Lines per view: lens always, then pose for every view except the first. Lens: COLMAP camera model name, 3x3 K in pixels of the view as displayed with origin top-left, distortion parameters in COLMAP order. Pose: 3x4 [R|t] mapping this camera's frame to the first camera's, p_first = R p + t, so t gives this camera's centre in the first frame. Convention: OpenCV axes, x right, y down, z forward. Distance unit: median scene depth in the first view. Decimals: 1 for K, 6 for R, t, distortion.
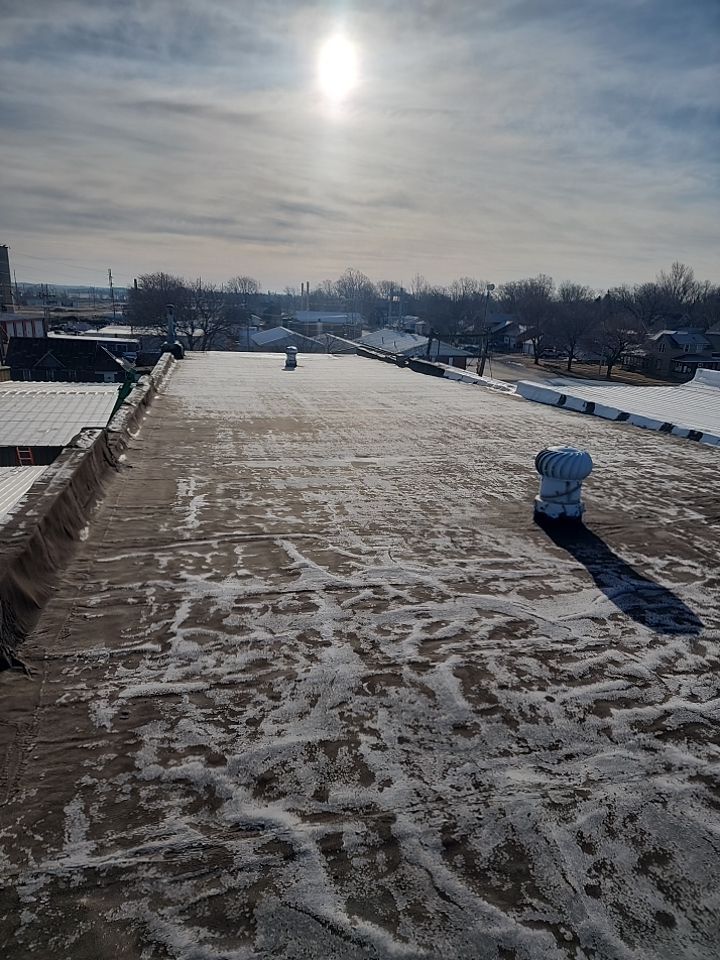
lens RADIAL K [[654.8, 0, 360.0], [0, 654.8, 480.0], [0, 0, 1]] dist [0.059198, -0.054749]
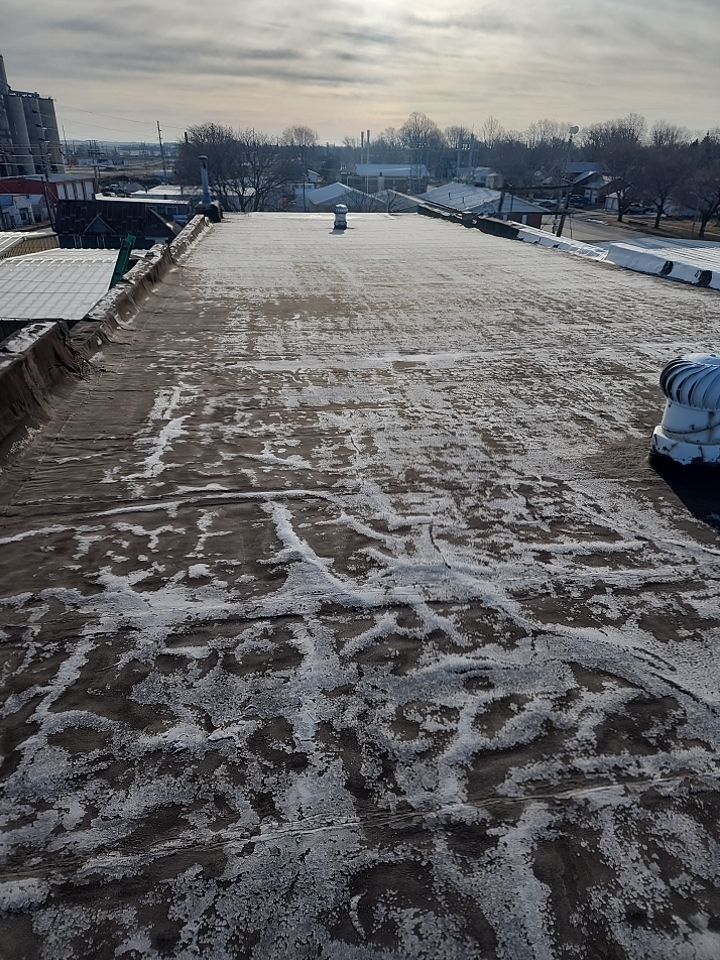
lens RADIAL K [[654.8, 0, 360.0], [0, 654.8, 480.0], [0, 0, 1]] dist [0.059198, -0.054749]
pose [[0.995792, 0.020797, -0.089248, 0.029910], [-0.003241, 0.981293, 0.192495, -0.060001], [0.091582, -0.191396, 0.977231, 0.338225]]
